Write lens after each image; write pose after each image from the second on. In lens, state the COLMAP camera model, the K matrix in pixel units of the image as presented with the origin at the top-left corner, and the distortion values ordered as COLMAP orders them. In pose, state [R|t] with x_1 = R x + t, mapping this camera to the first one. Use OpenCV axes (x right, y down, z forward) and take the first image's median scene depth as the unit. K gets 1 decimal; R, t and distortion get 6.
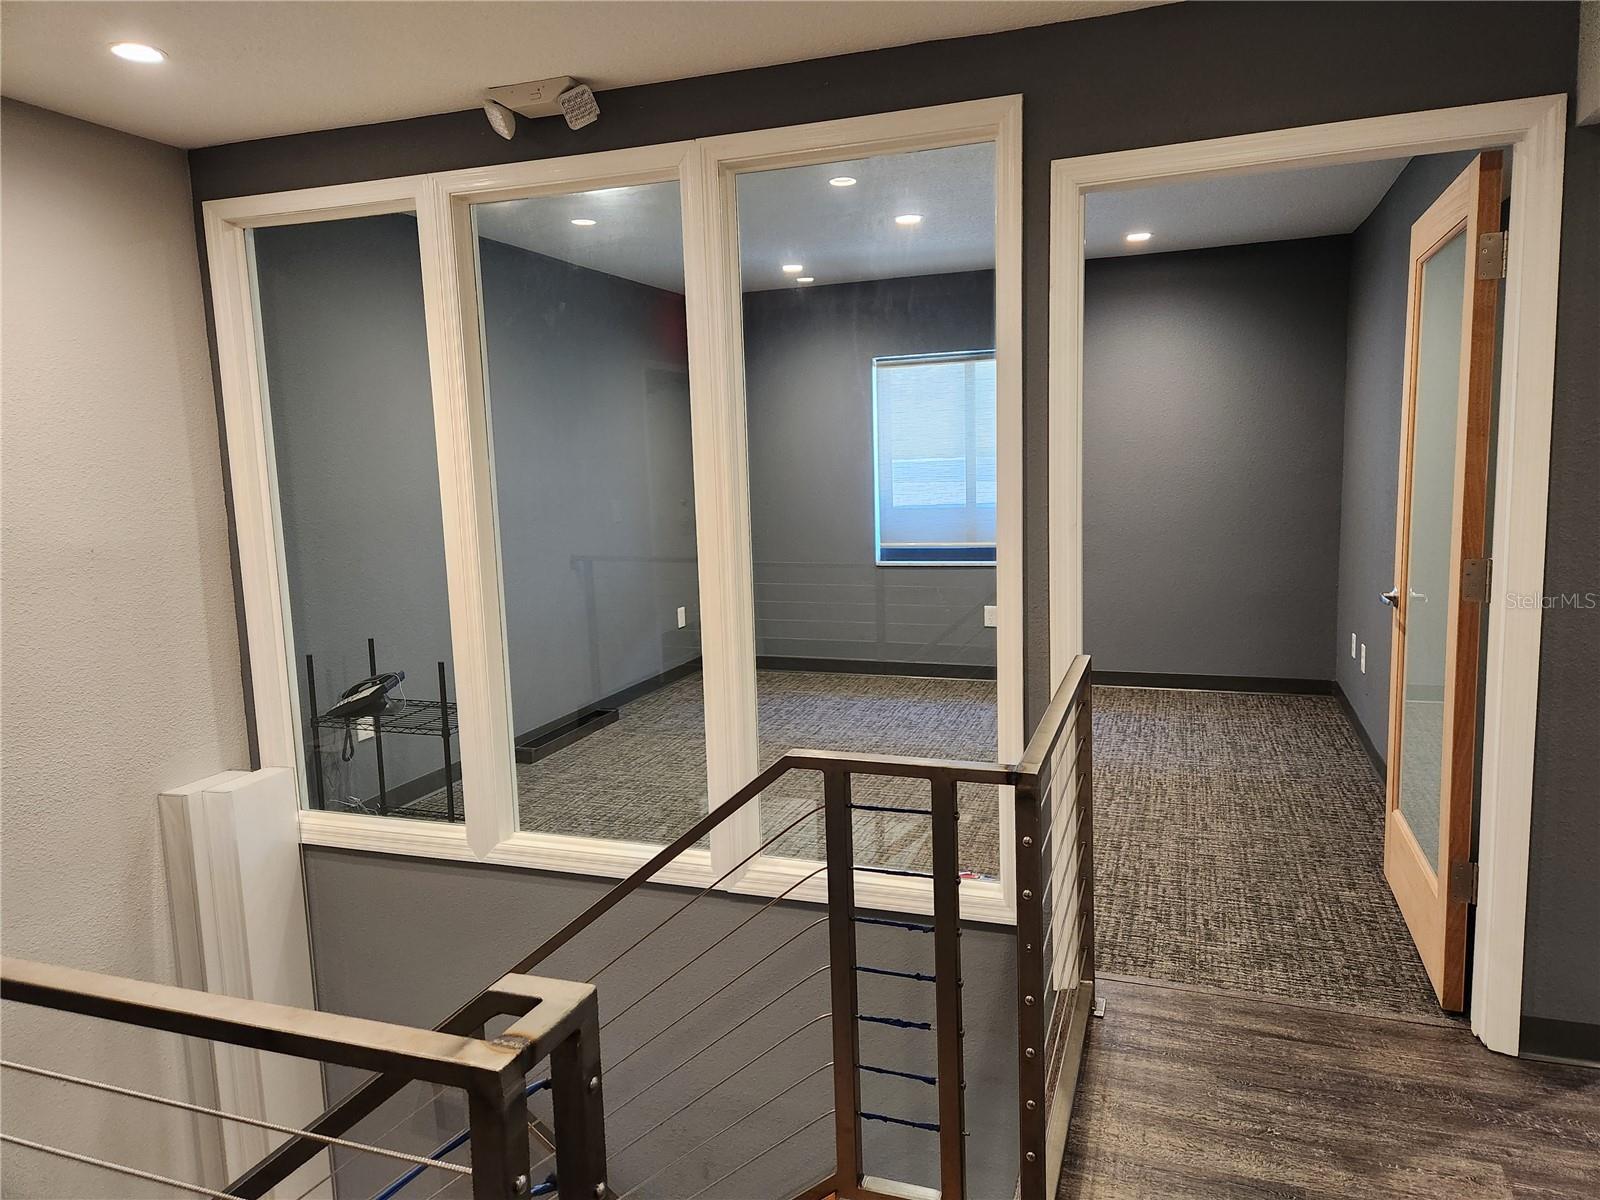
lens RADIAL K [[1087.4, 0, 801.2], [0, 1087.4, 587.1], [0, 0, 1]] dist [0.050995, -0.033962]
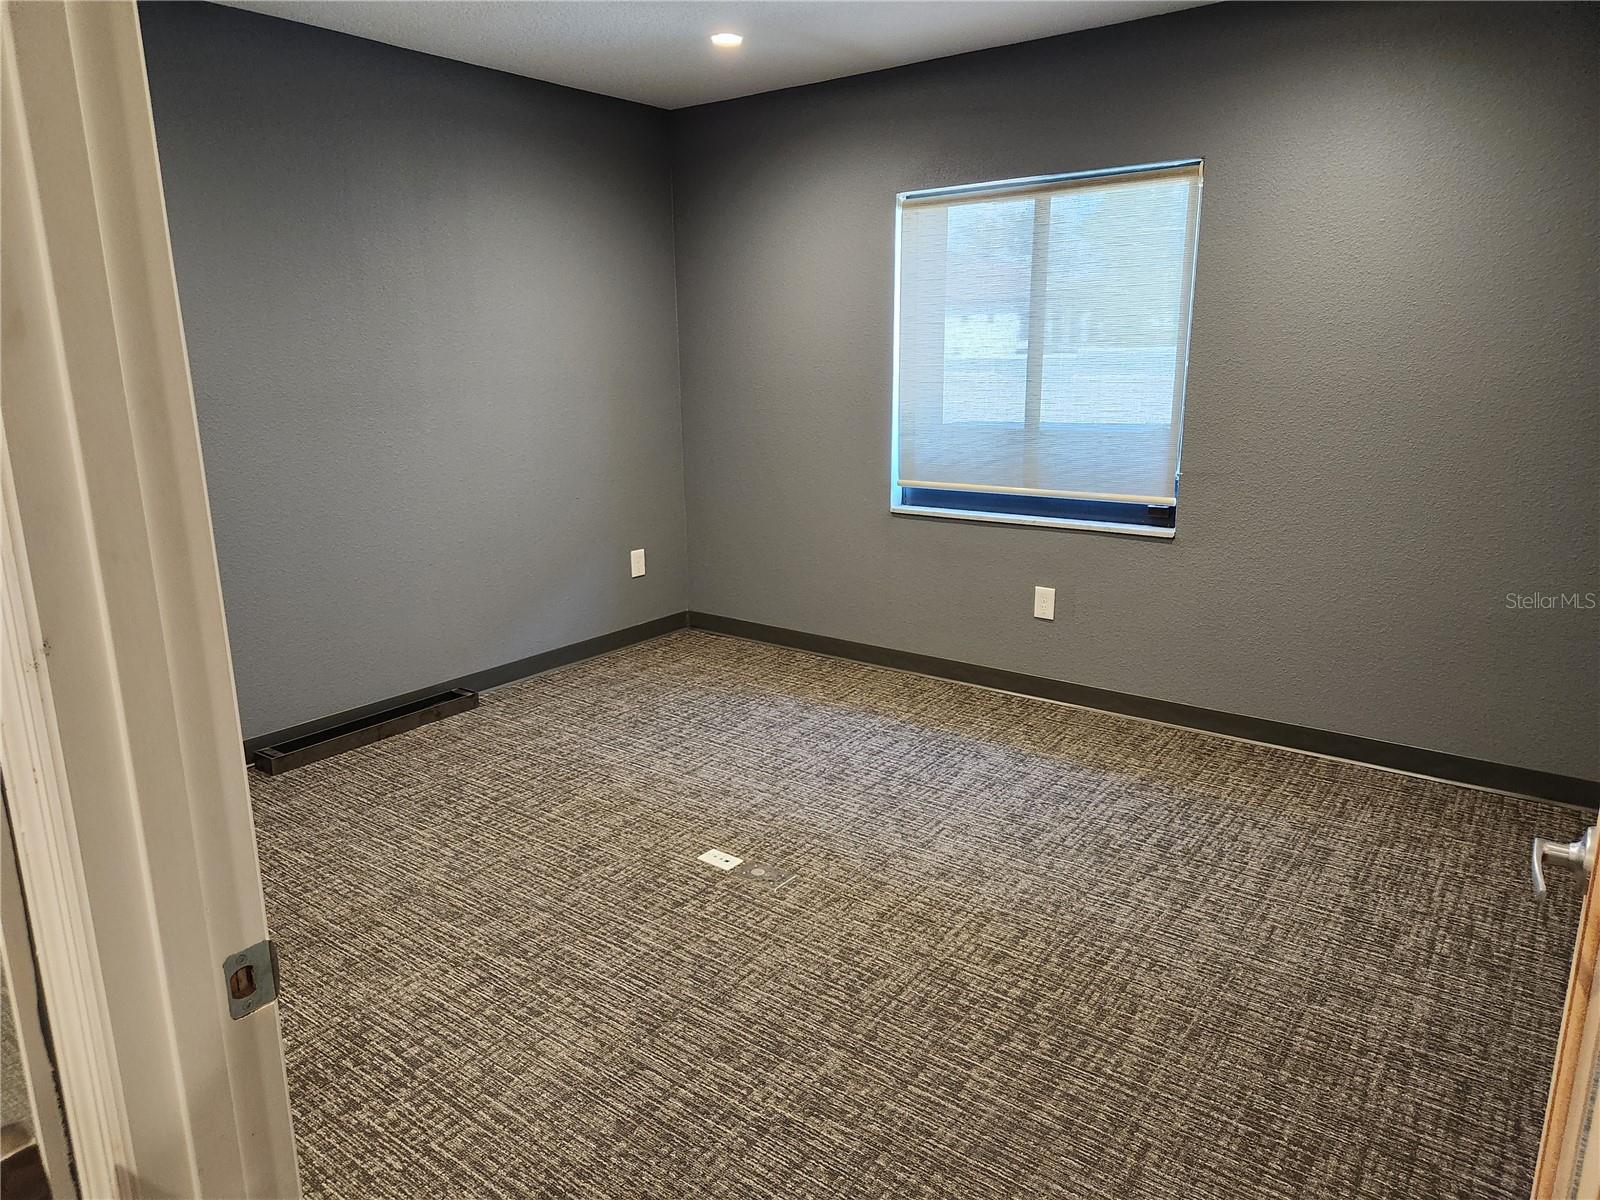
lens RADIAL K [[1087.4, 0, 791.5], [0, 1087.4, 608.1], [0, 0, 1]] dist [0.050995, -0.033962]
pose [[0.956583, 0.090188, -0.277157, 0.209450], [-0.056537, 0.990277, 0.127105, -0.044784], [0.285925, -0.105917, 0.952380, 0.334562]]
